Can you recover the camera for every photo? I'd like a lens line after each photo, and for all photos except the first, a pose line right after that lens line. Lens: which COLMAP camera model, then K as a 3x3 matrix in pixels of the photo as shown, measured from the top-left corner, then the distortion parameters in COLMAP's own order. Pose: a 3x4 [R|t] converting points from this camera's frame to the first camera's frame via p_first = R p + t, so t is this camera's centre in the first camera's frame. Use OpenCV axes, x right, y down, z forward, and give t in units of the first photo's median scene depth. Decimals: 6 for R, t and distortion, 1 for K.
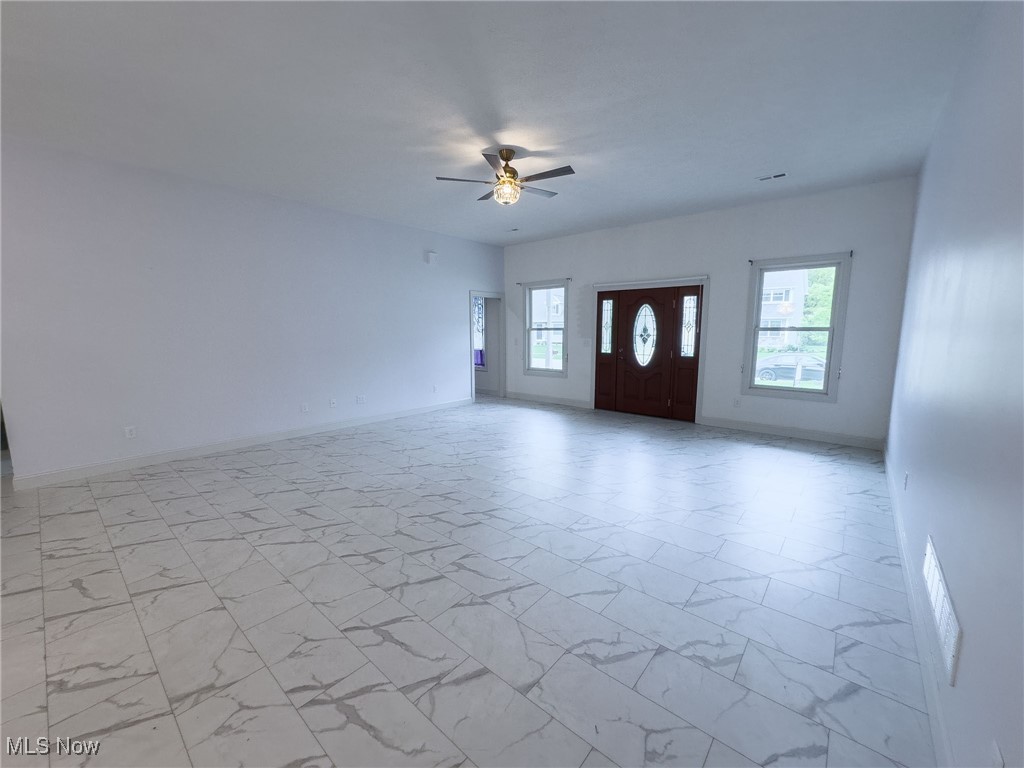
lens RADIAL K [[406.2, 0, 510.6], [0, 406.2, 385.2], [0, 0, 1]] dist [-0.002616, 0.000904]
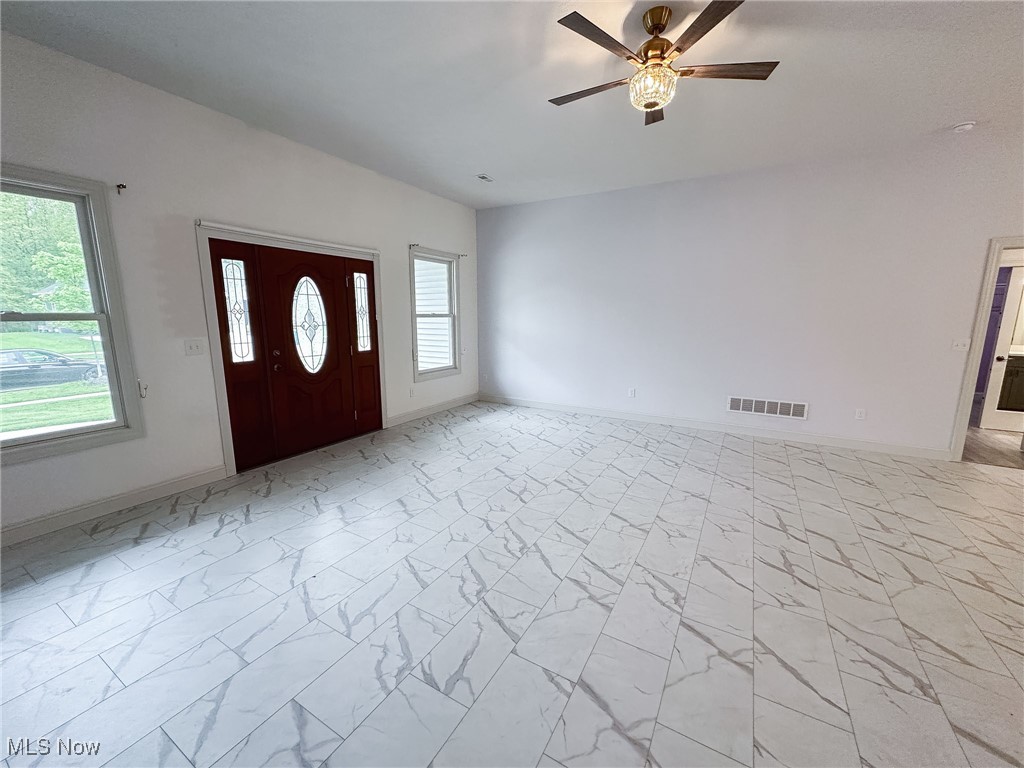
lens RADIAL K [[407.3, 0, 511.9], [0, 407.3, 384.8], [0, 0, 1]] dist [-0.001963, 0.000741]
pose [[-0.177407, -0.168378, 0.969627, -0.439237], [0.133350, 0.972056, 0.193198, -0.136529], [-0.975061, 0.163574, -0.149996, 0.958809]]
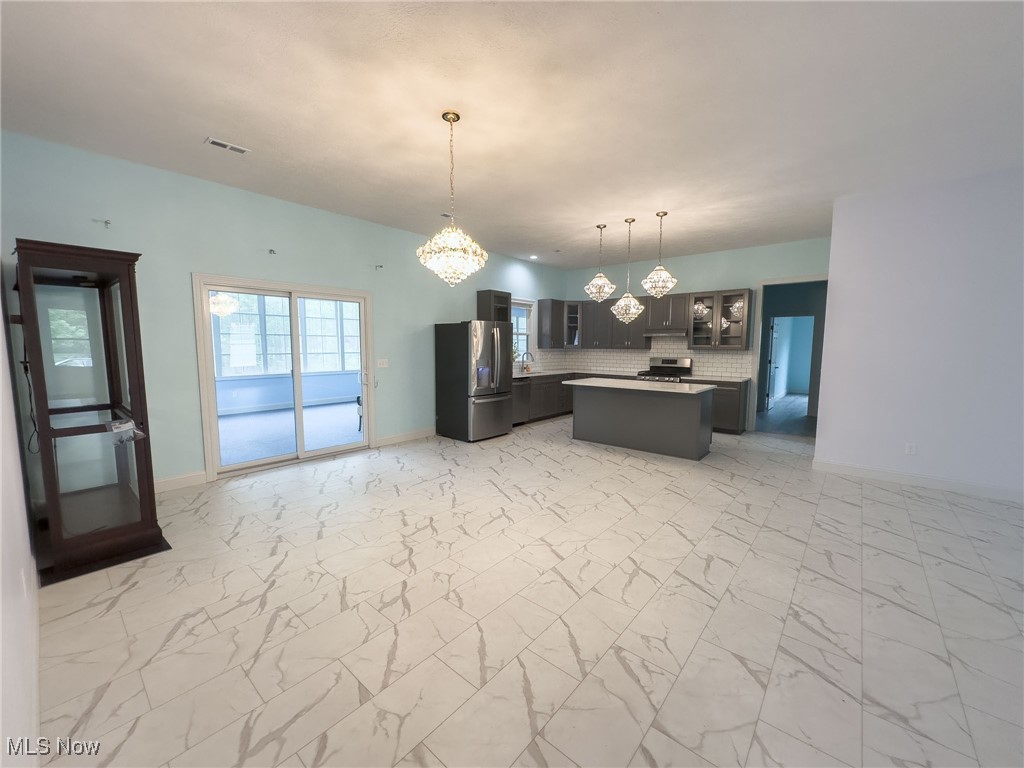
lens RADIAL K [[407.3, 0, 511.9], [0, 407.3, 384.8], [0, 0, 1]] dist [-0.001963, 0.000741]
pose [[-0.000678, 0.099193, -0.995068, 0.041702], [-0.141845, 0.984997, 0.098286, 0.000534], [0.989889, 0.141212, 0.013402, -0.013111]]
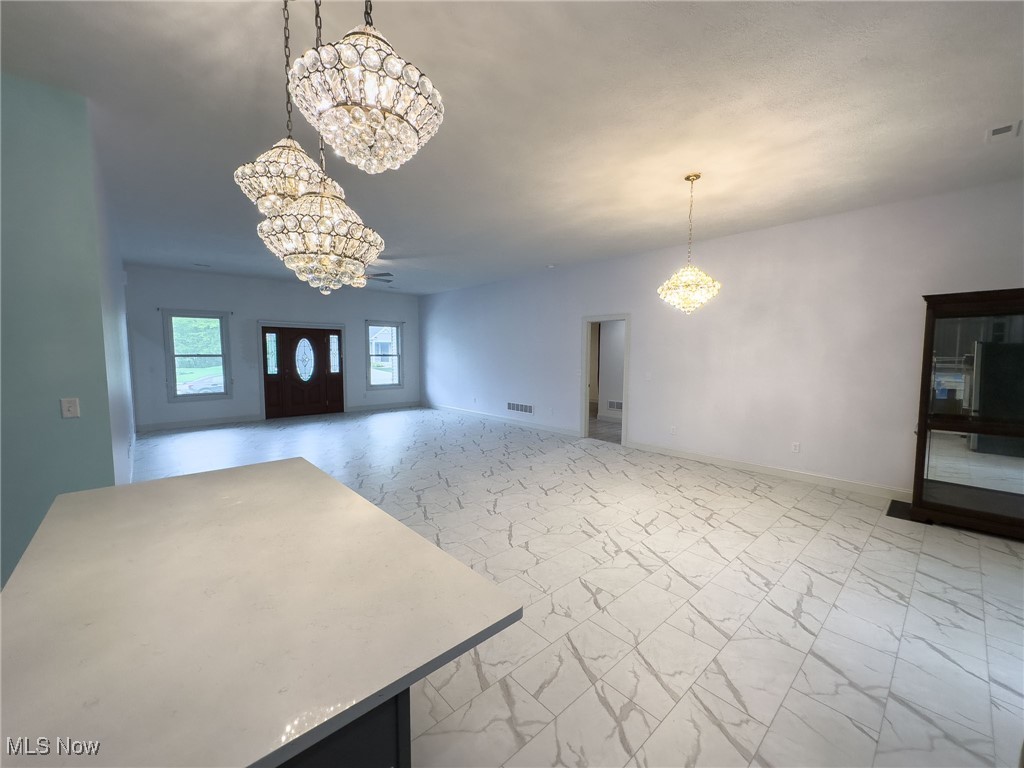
lens RADIAL K [[407.3, 0, 511.9], [0, 407.3, 384.8], [0, 0, 1]] dist [-0.001963, 0.000741]
pose [[0.128359, -0.076869, 0.988744, -1.220685], [0.132230, 0.989416, 0.059755, -0.028244], [-0.982873, 0.123072, 0.137165, 0.101563]]
